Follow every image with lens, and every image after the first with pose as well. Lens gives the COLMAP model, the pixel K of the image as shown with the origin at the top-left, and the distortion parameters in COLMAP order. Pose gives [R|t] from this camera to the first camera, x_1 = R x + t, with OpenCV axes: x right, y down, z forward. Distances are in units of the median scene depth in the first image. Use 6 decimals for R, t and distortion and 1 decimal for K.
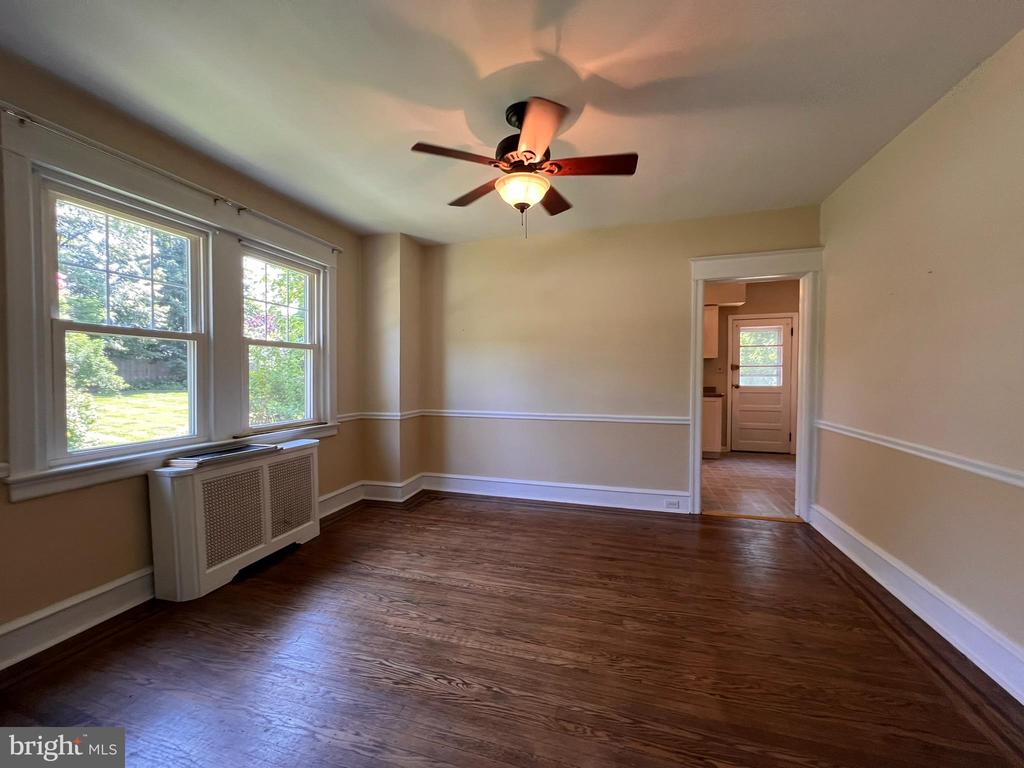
lens RADIAL K [[409.7, 0, 506.7], [0, 409.7, 383.9], [0, 0, 1]] dist [0.003079, 0.000248]
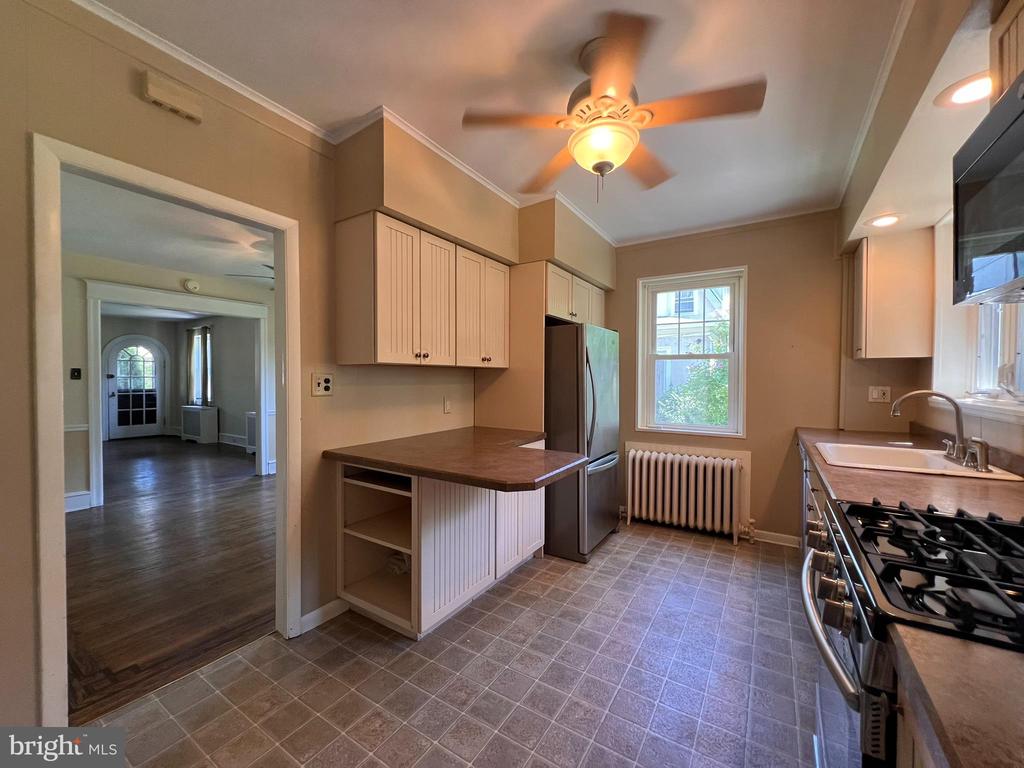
lens RADIAL K [[409.7, 0, 507.7], [0, 409.7, 382.8], [0, 0, 1]] dist [0.003079, 0.000248]
pose [[-0.282309, 0.008617, -0.959285, 1.025343], [-0.029147, 0.999421, 0.017555, -0.063388], [0.958881, 0.032916, -0.281895, 1.608627]]
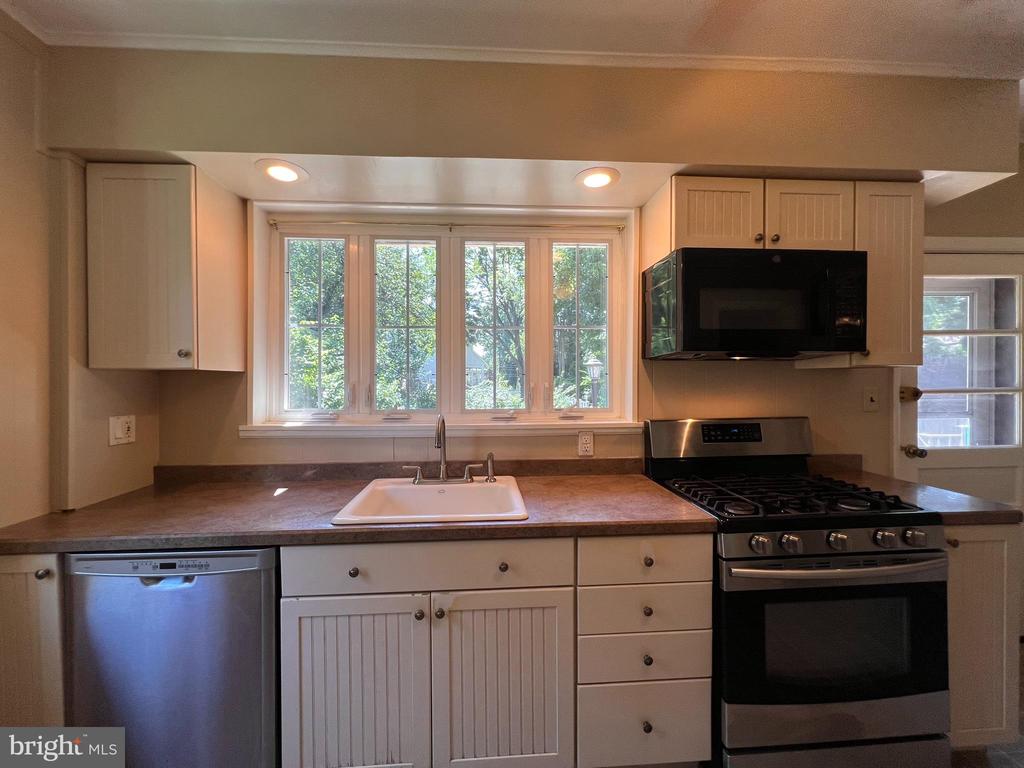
lens RADIAL K [[415.0, 0, 511.0], [0, 415.0, 381.9], [0, 0, 1]] dist [-0.000948, 0.000047]
pose [[0.935352, -0.005600, 0.353673, 0.243411], [0.014390, 0.999649, -0.022226, -0.087678], [-0.353424, 0.025879, 0.935105, 1.476209]]
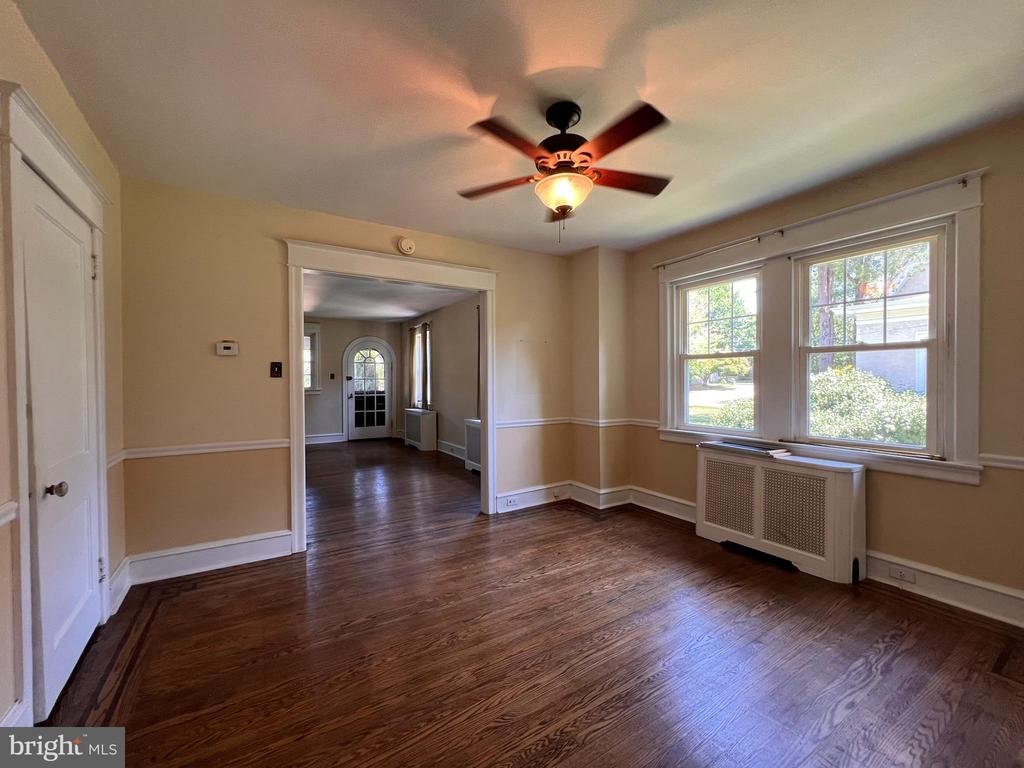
lens RADIAL K [[409.7, 0, 511.3], [0, 409.7, 384.0], [0, 0, 1]] dist [0.003079, 0.000248]
pose [[-0.659427, 0.006995, -0.751736, 0.538595], [-0.016579, 0.999578, 0.023845, -0.028981], [0.751586, 0.028187, -0.659032, 0.992634]]
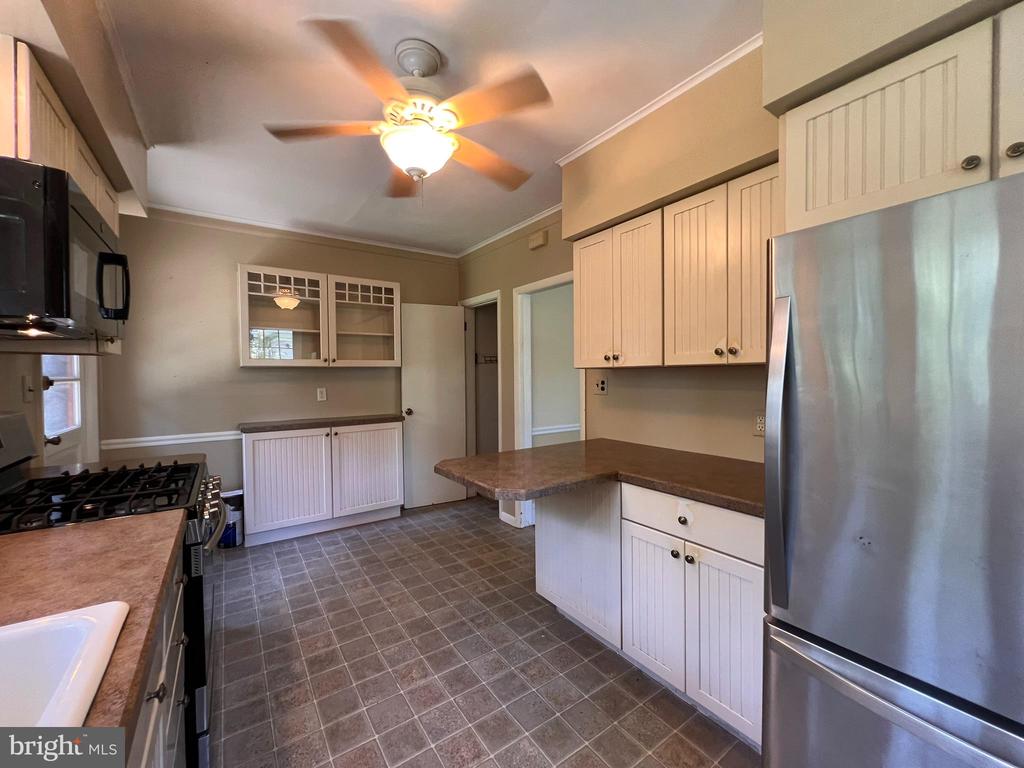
lens RADIAL K [[409.7, 0, 508.7], [0, 409.7, 384.3], [0, 0, 1]] dist [0.003079, 0.000248]
pose [[-0.784386, -0.006319, 0.620241, 0.092969], [0.028003, 0.998568, 0.045587, -0.086116], [-0.619641, 0.053127, -0.783085, 1.906445]]
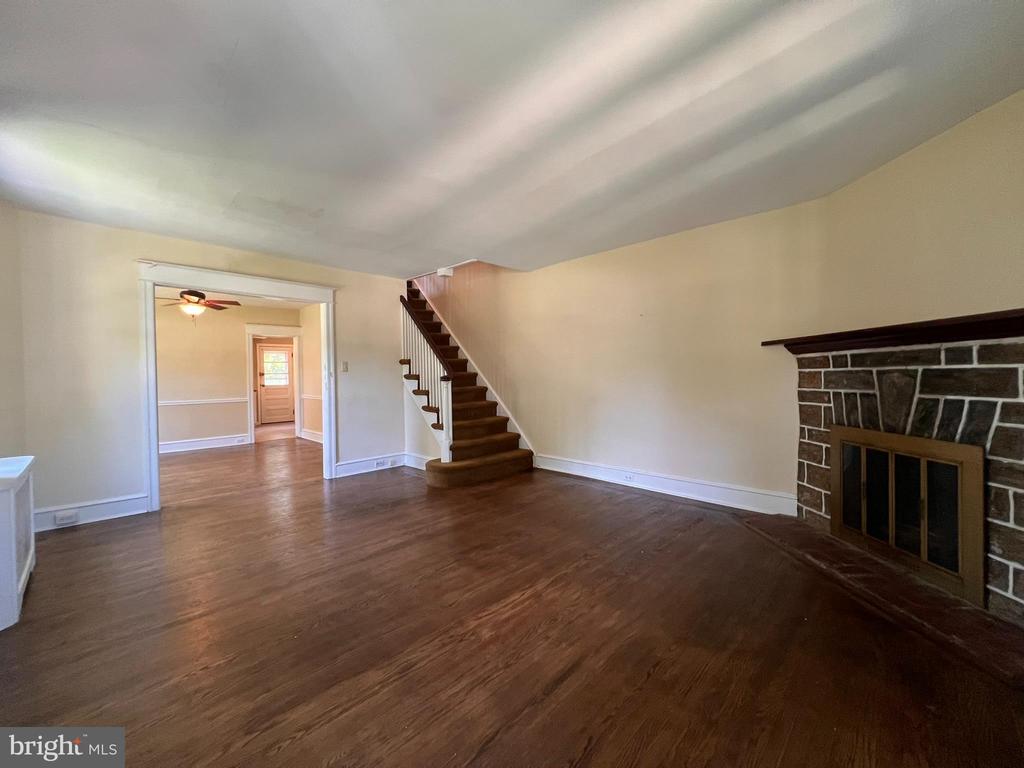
lens RADIAL K [[409.7, 0, 512.0], [0, 409.7, 385.7], [0, 0, 1]] dist [0.003079, 0.000248]
pose [[0.461327, -0.024665, 0.886887, -0.880672], [0.035266, 0.999333, 0.009448, 0.049651], [-0.886529, 0.026919, 0.461889, -1.310150]]
